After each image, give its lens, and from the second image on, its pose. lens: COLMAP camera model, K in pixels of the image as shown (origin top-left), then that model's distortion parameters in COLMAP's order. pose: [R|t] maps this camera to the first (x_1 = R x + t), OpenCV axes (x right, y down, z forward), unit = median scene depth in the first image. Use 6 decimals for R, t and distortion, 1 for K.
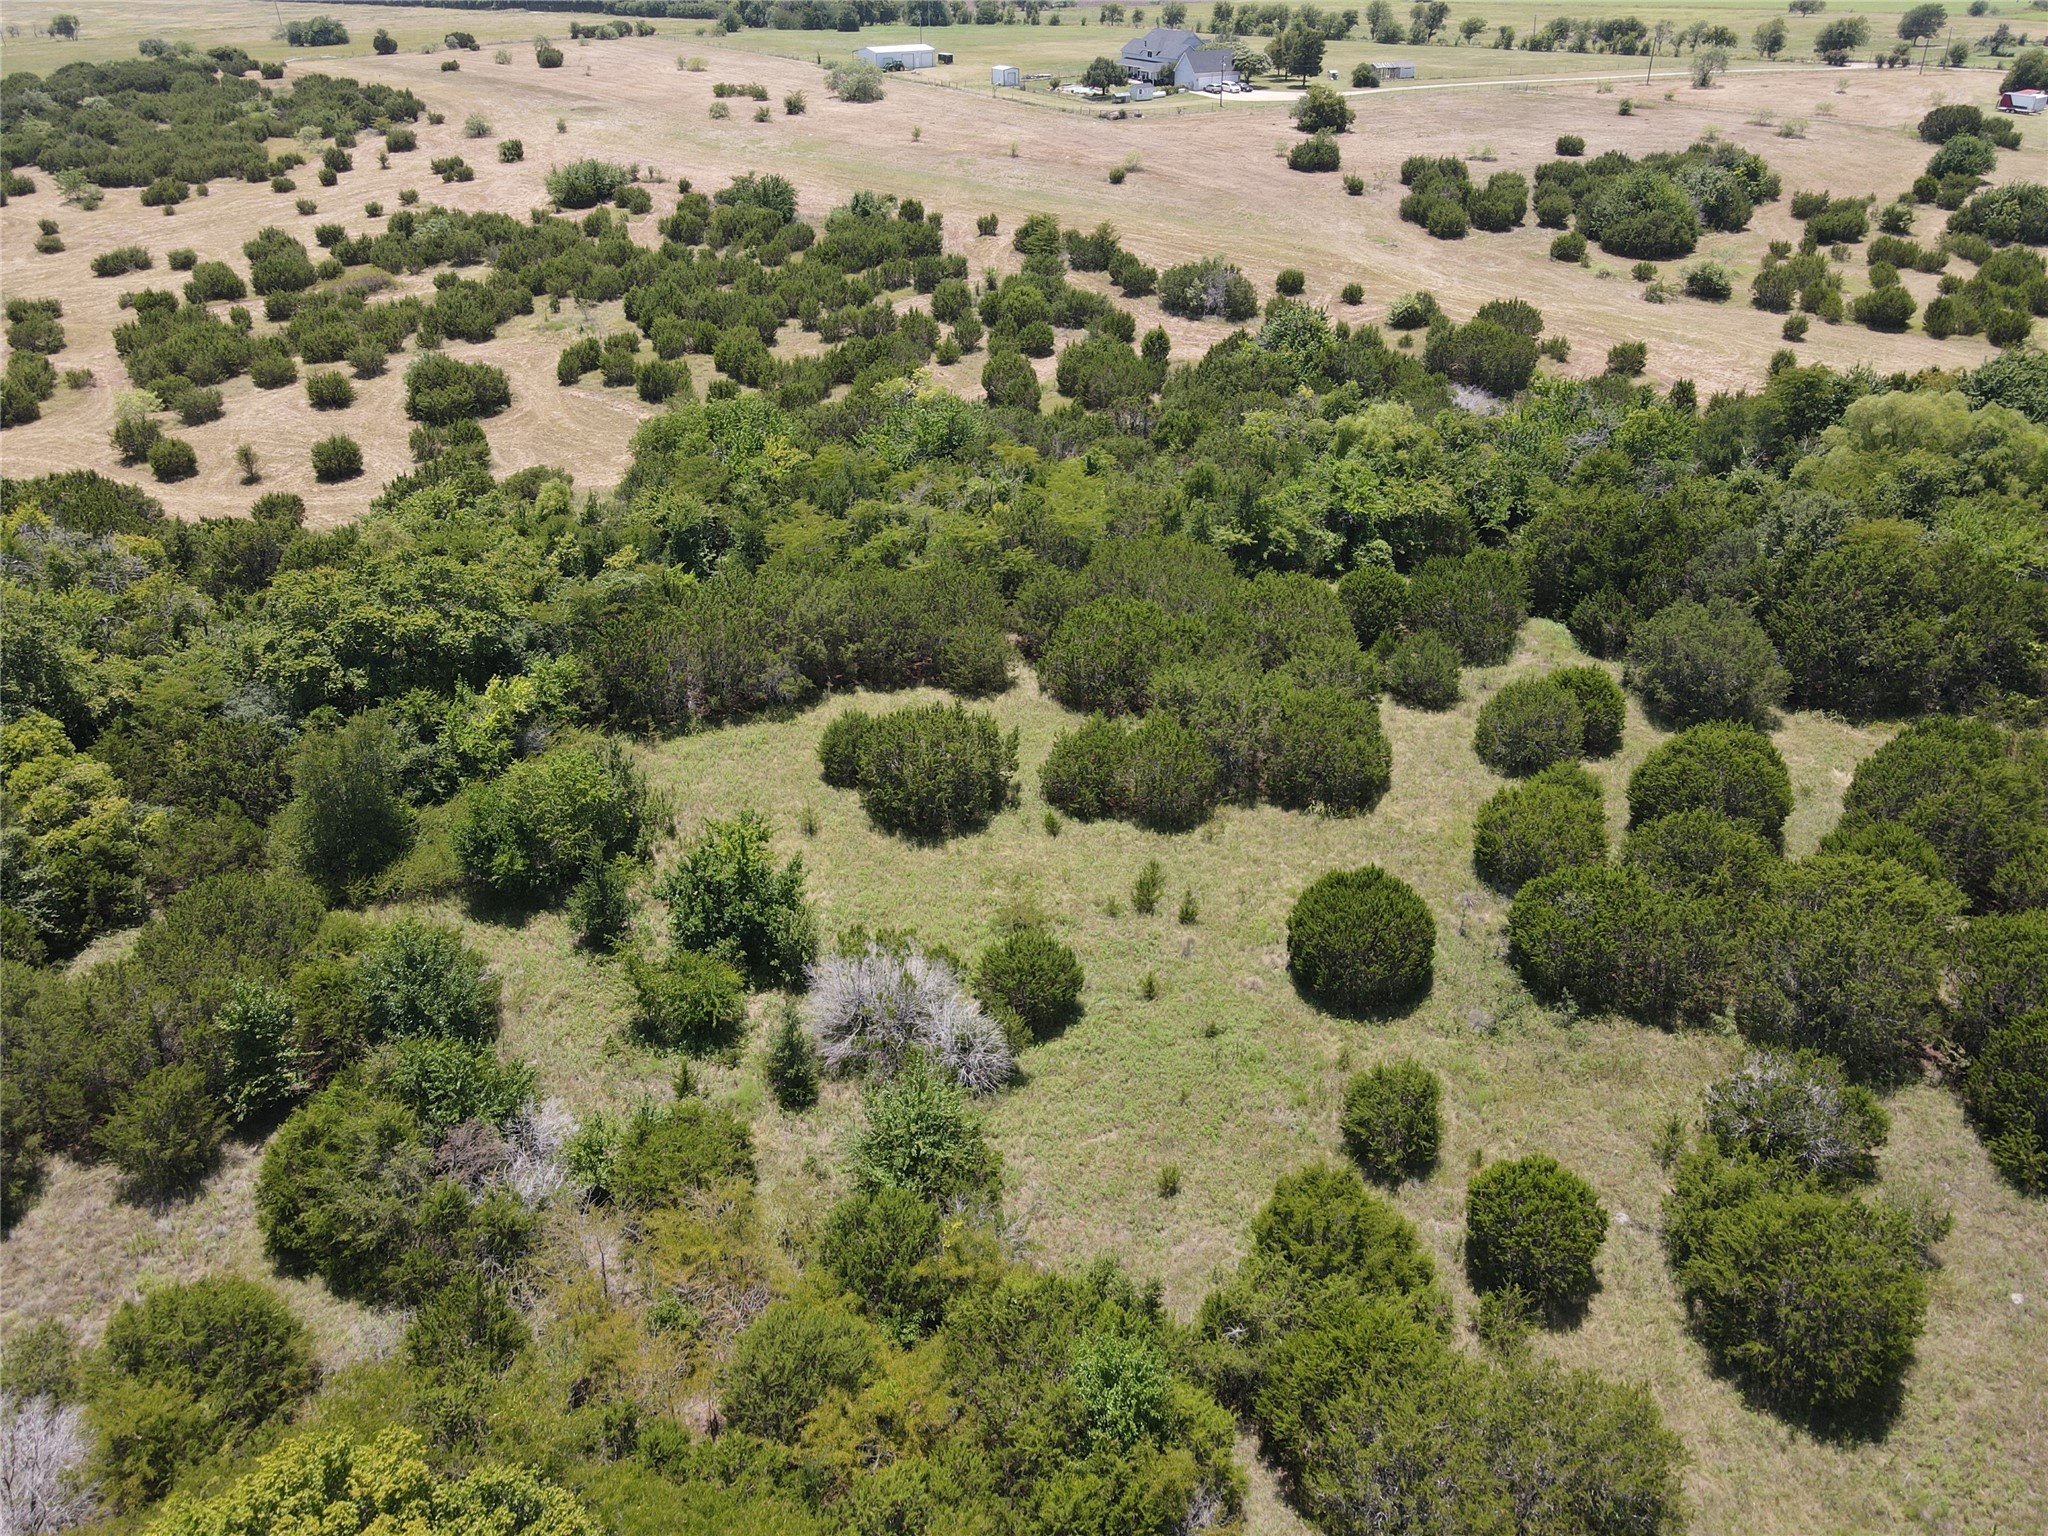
lens RADIAL K [[1491.3, 0, 1018.6], [0, 1491.3, 768.3], [0, 0, 1]] dist [0.005366, 0.010537]
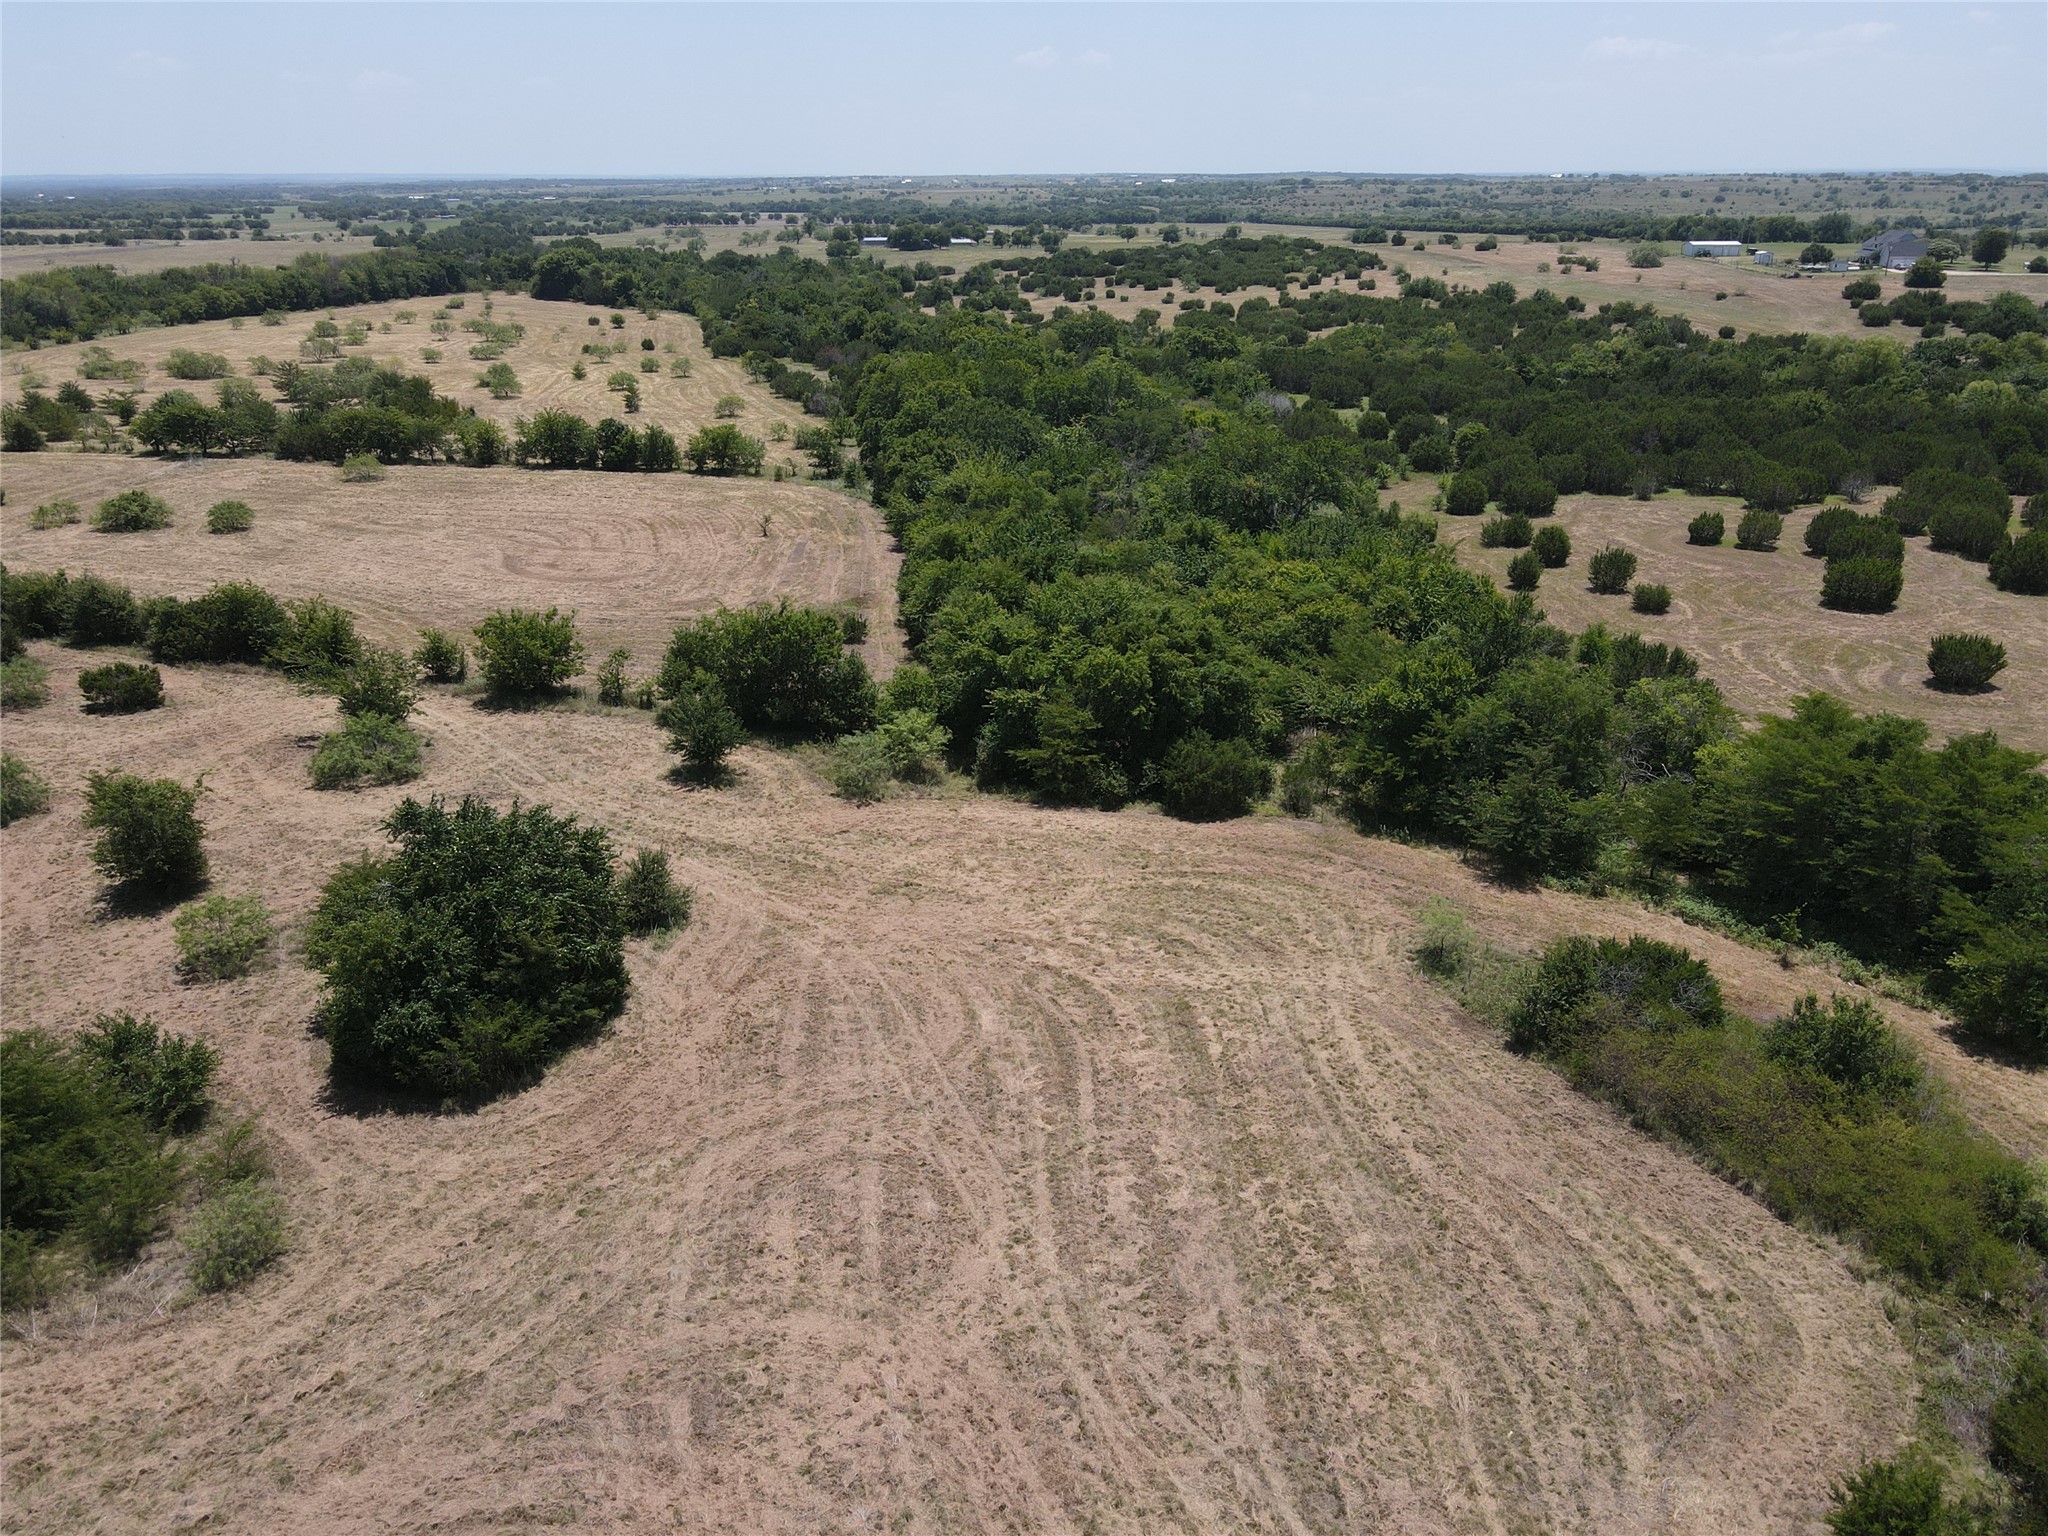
lens RADIAL K [[1491.3, 0, 1018.6], [0, 1491.3, 768.3], [0, 0, 1]] dist [0.005366, 0.010537]
pose [[0.781302, 0.232164, -0.579368, 0.602087], [-0.312232, 0.949133, -0.040722, 0.458718], [0.540443, 0.212714, 0.814048, -0.736330]]
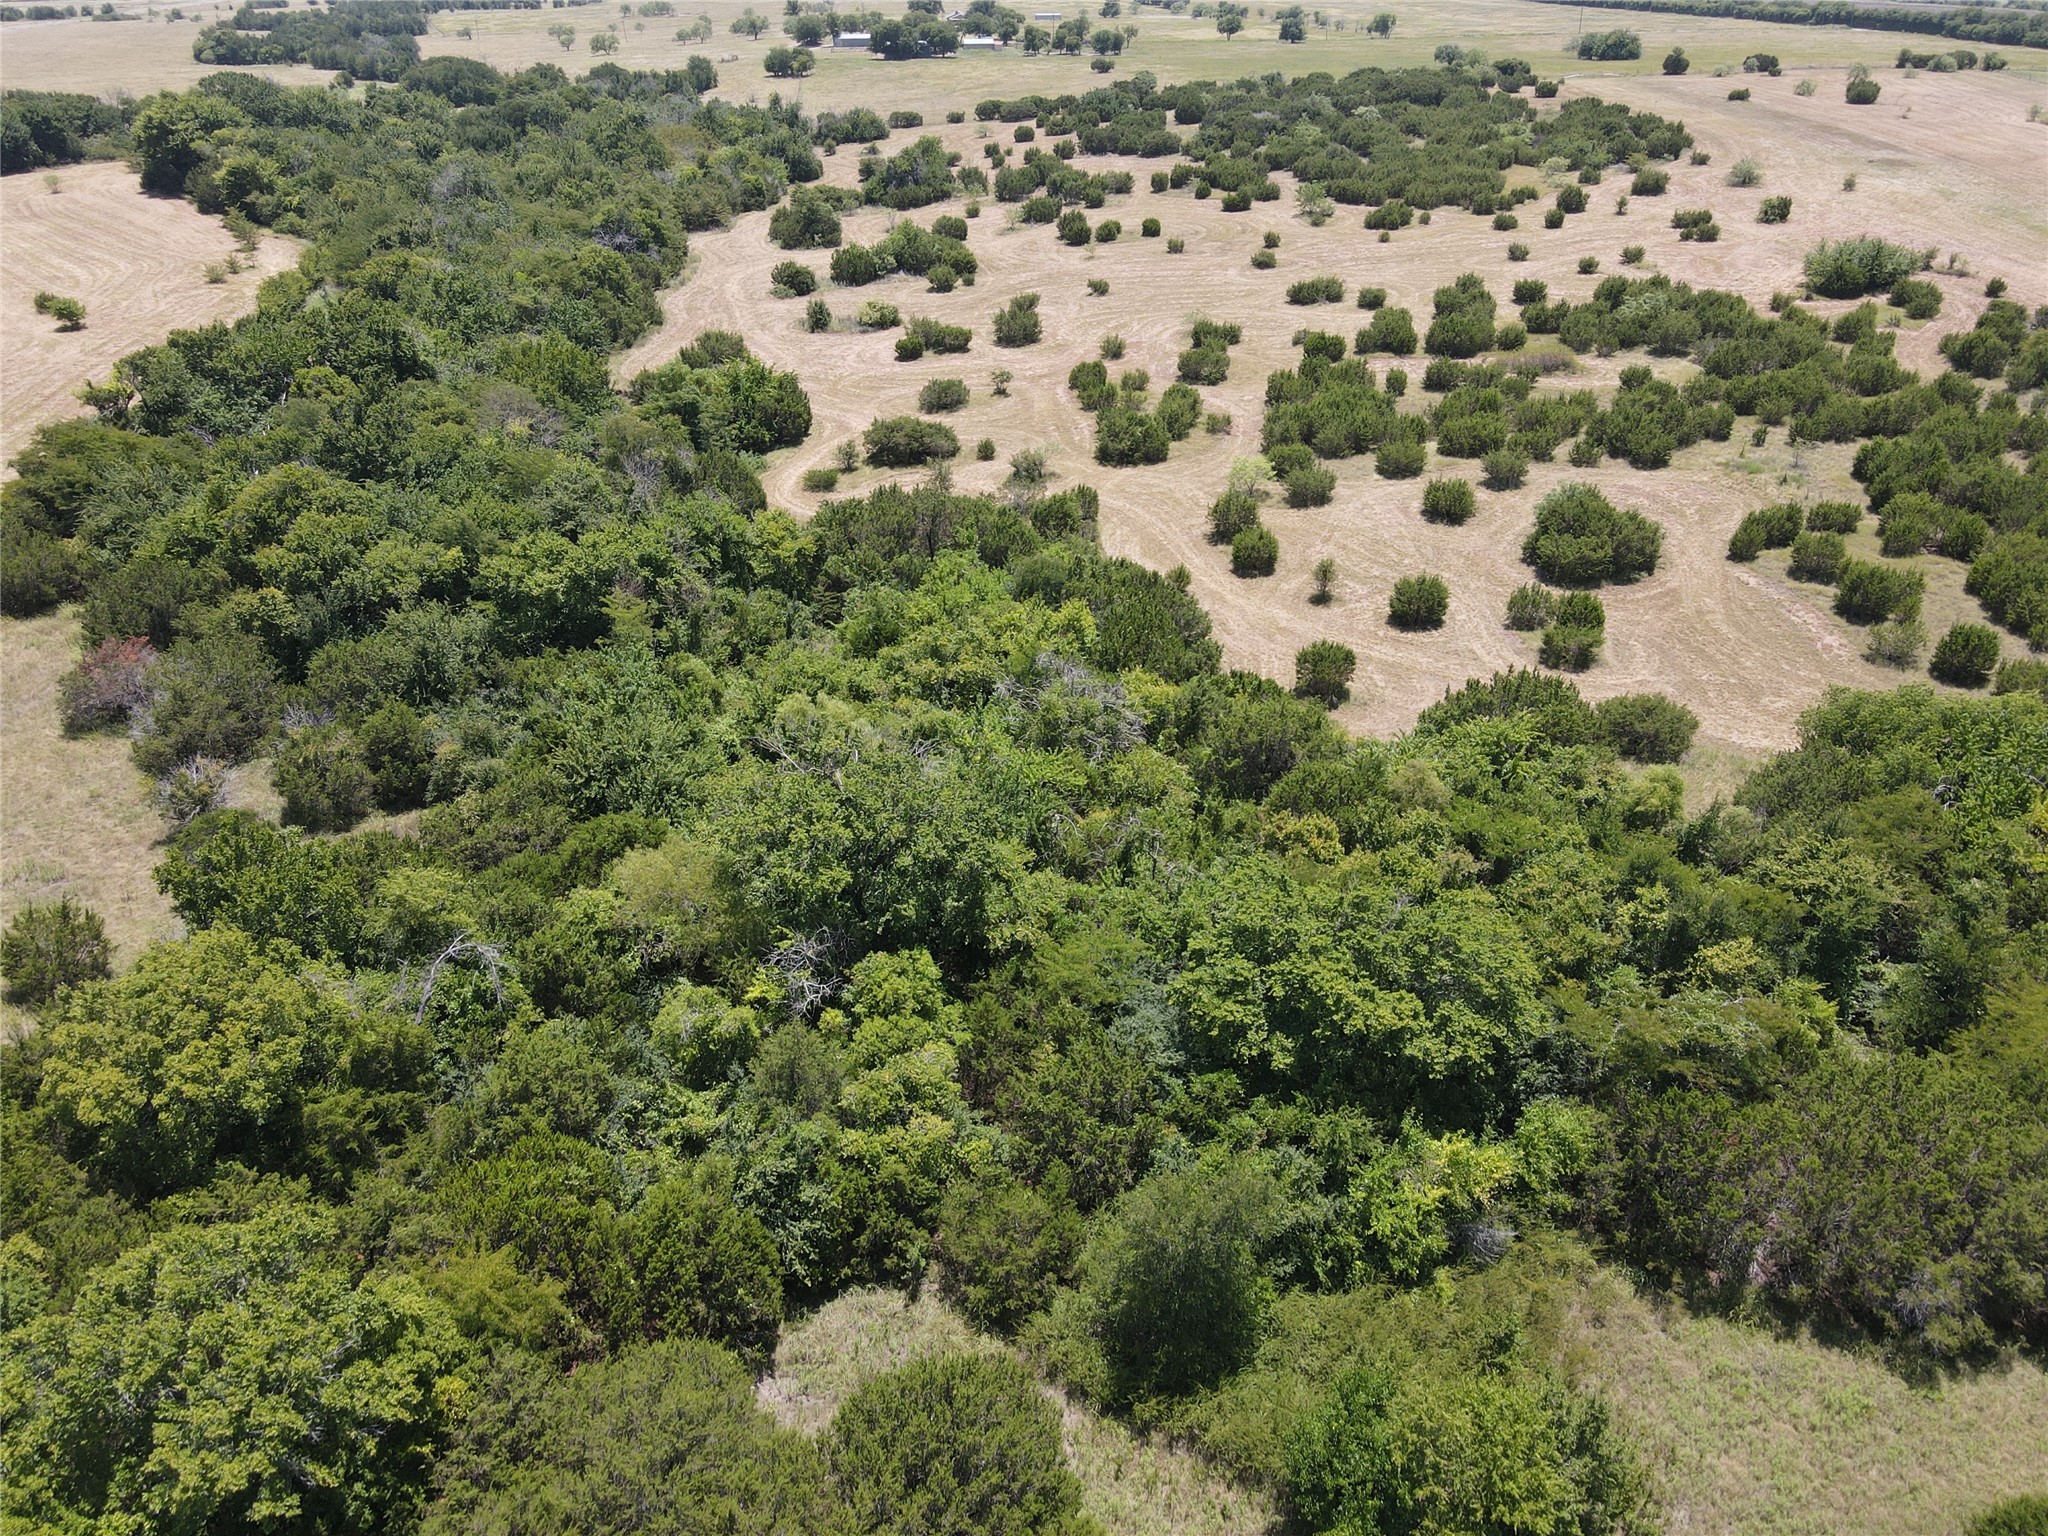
lens RADIAL K [[1487.8, 0, 1024.0], [0, 1487.8, 768.0], [0, 0, 1]] dist [0.020546, -0.005360]
pose [[0.738928, 0.336279, -0.583868, -0.071579], [-0.337117, 0.934806, 0.111755, -0.094251], [0.583384, 0.114253, 0.804120, 0.149996]]
